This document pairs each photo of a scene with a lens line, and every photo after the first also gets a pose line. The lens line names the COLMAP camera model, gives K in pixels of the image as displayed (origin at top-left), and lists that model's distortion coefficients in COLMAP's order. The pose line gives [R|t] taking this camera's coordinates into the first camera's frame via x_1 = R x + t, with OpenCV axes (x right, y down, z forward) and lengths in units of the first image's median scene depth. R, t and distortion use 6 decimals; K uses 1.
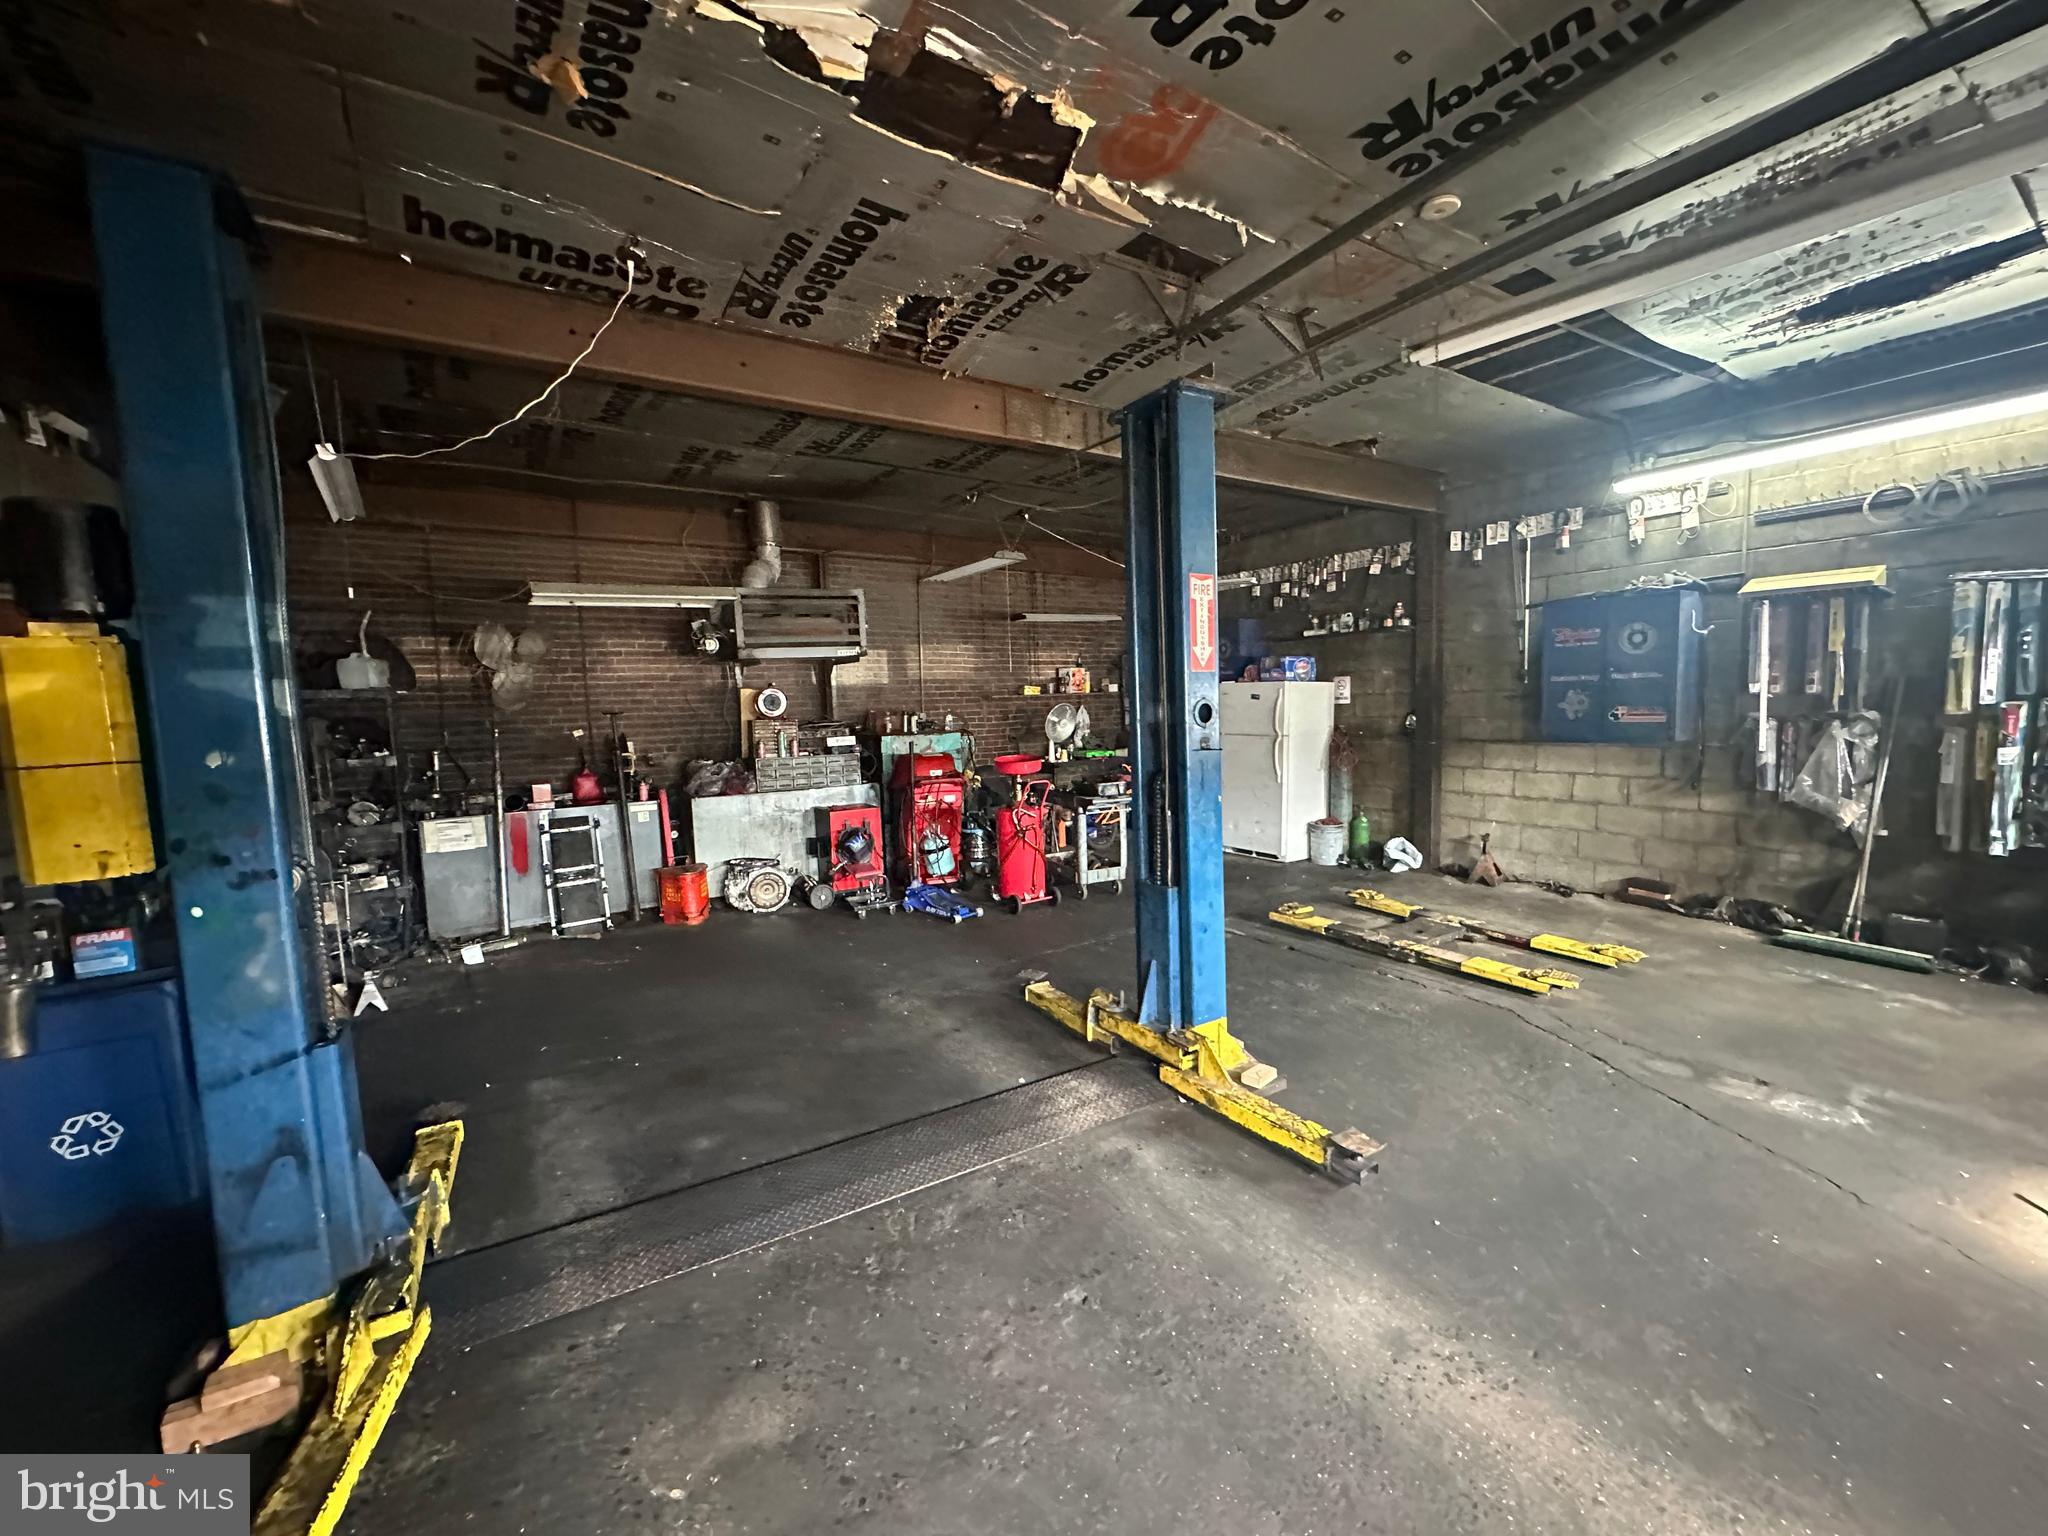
lens RADIAL K [[816.9, 0, 1024.4], [0, 816.9, 770.2], [0, 0, 1]] dist [-0.003366, 0.001019]
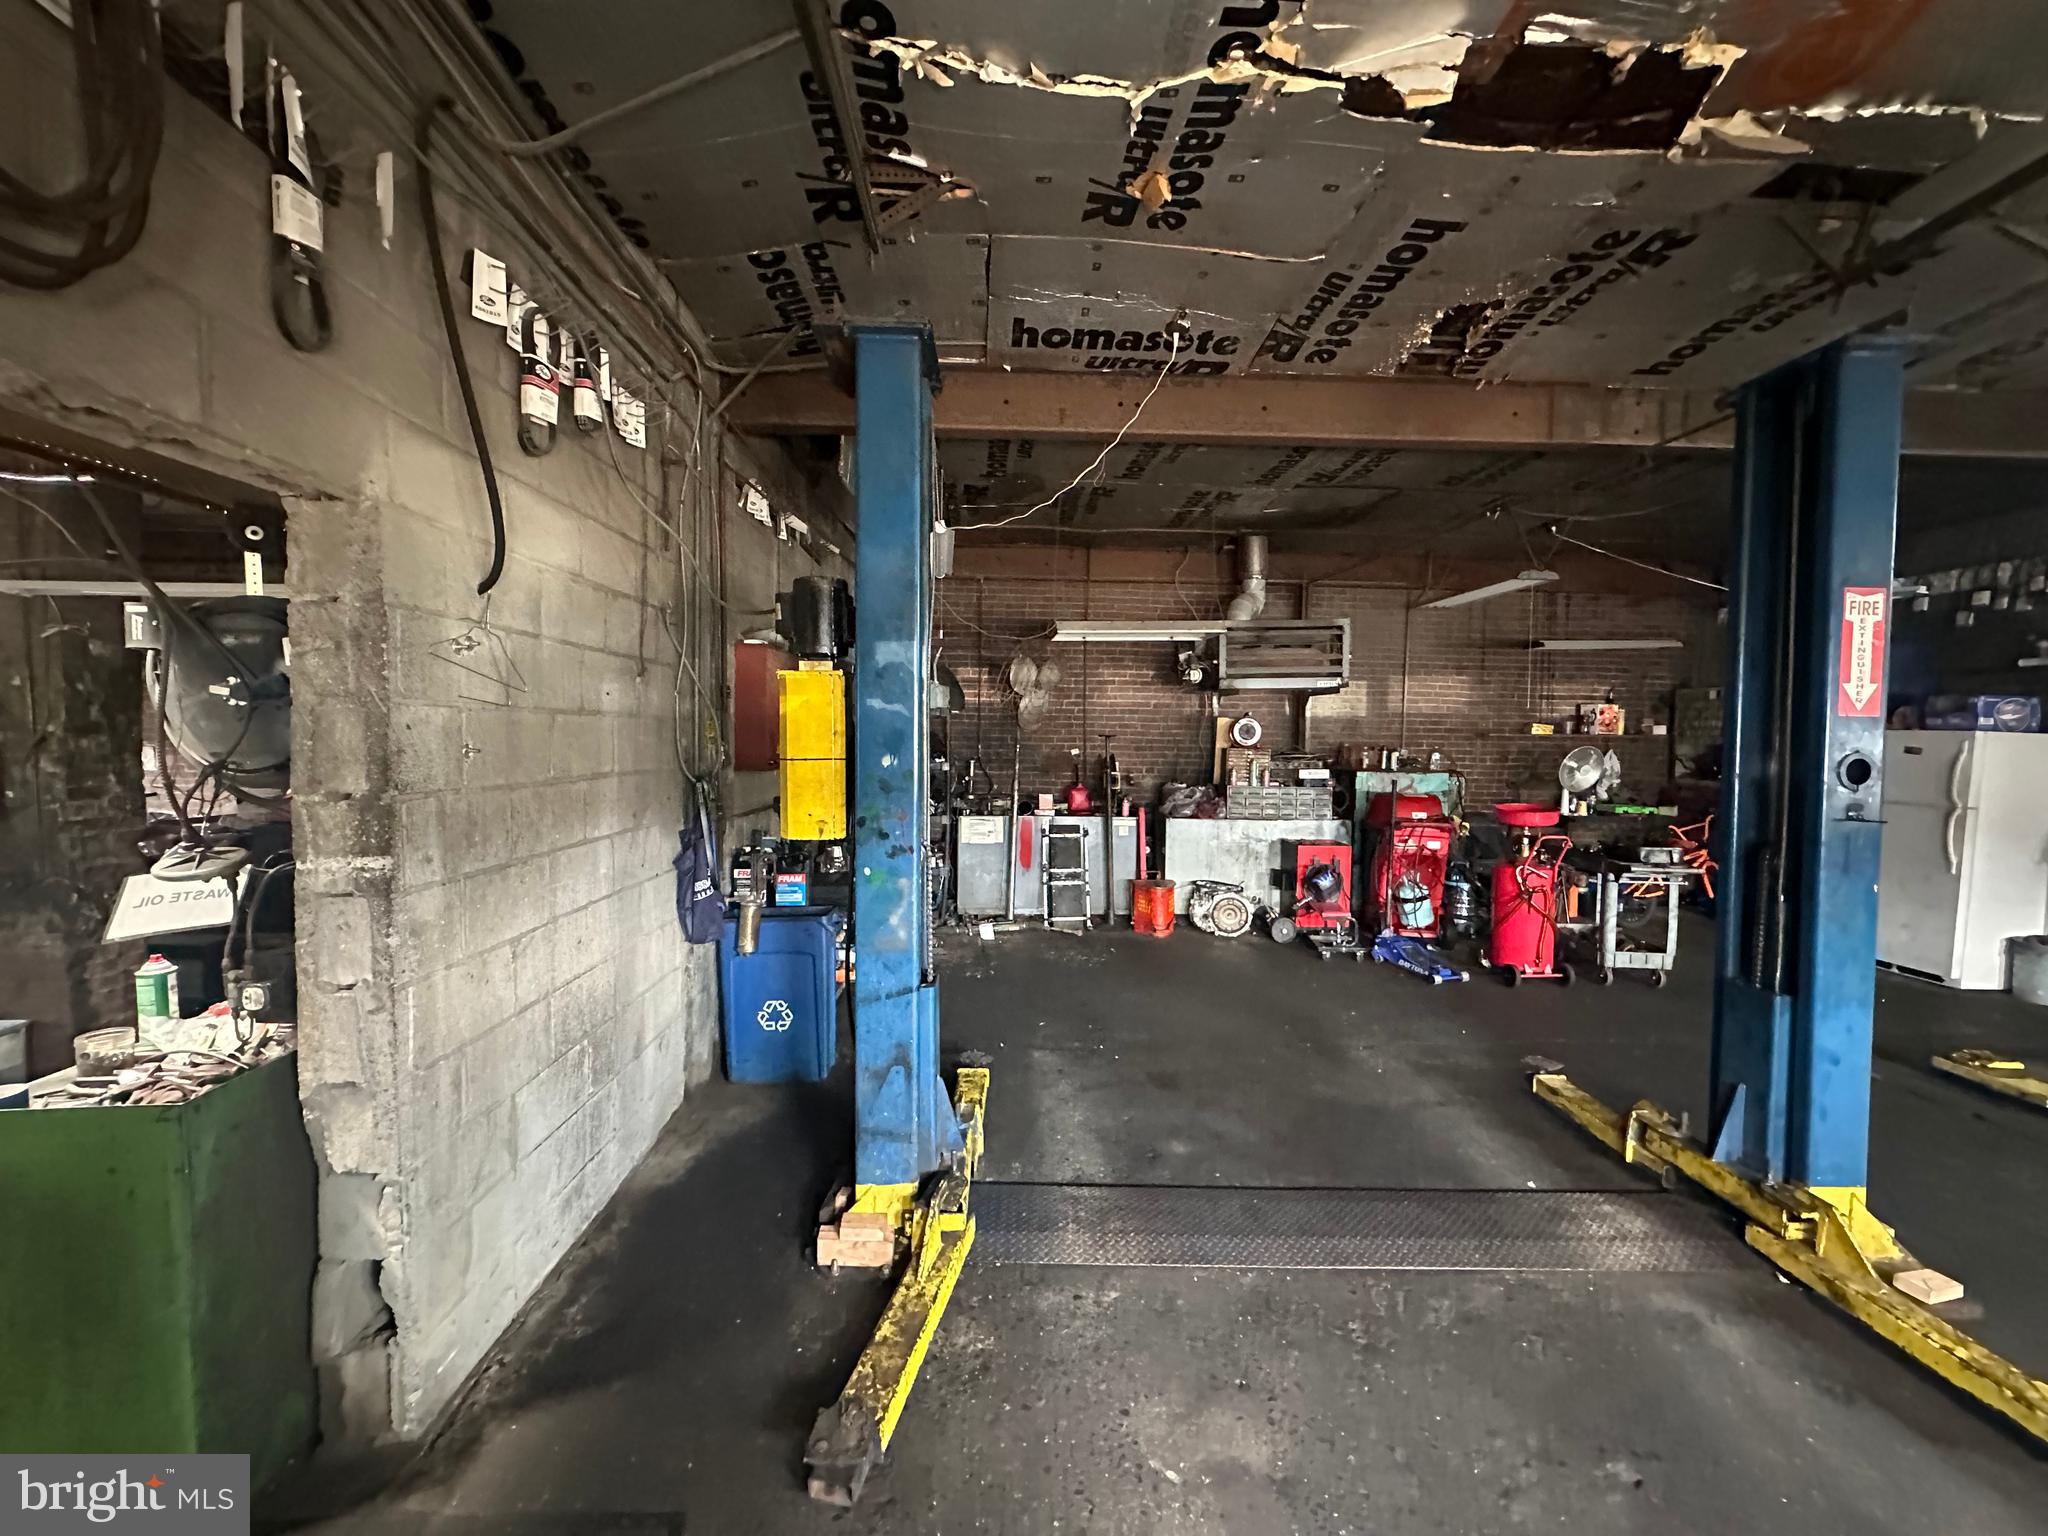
lens RADIAL K [[816.9, 0, 1023.9], [0, 816.9, 770.0], [0, 0, 1]] dist [-0.003366, 0.001019]
pose [[0.859155, 0.063920, -0.507707, -0.045429], [-0.081614, 0.996584, -0.012641, 0.000334], [0.505165, 0.052297, 0.861437, -0.024691]]
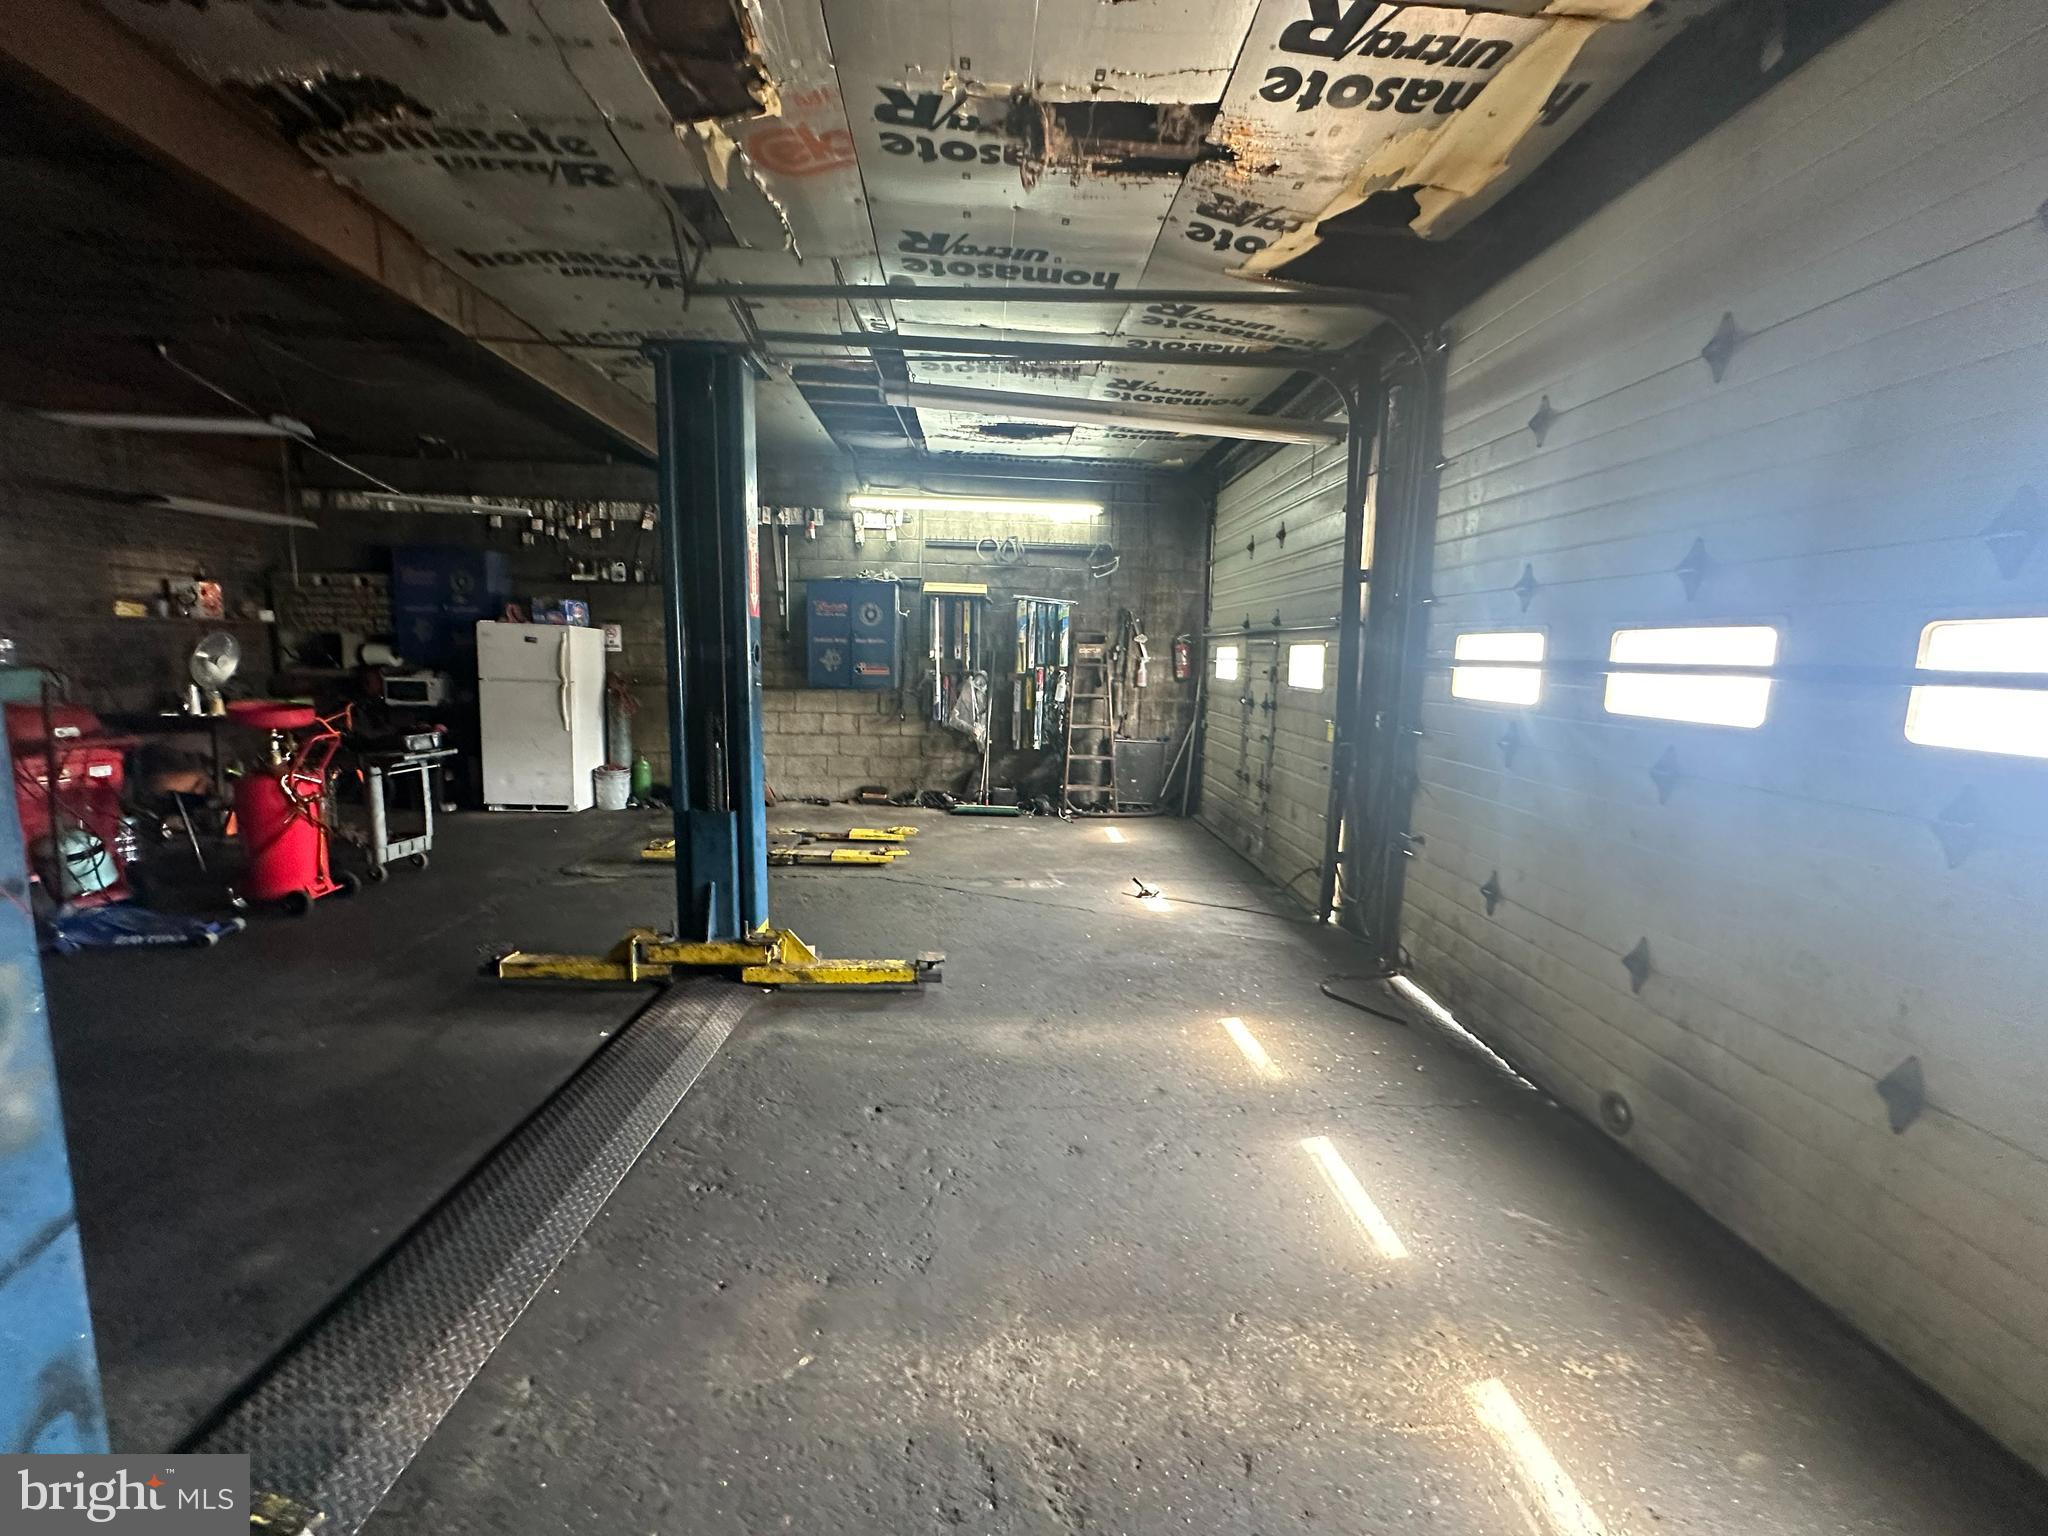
lens RADIAL K [[816.9, 0, 1021.4], [0, 816.9, 771.6], [0, 0, 1]] dist [-0.003366, 0.001019]
pose [[0.497195, -0.079705, 0.863970, -0.469695], [0.031263, 0.996771, 0.073965, 0.016441], [-0.867075, -0.009764, 0.498081, 0.090552]]
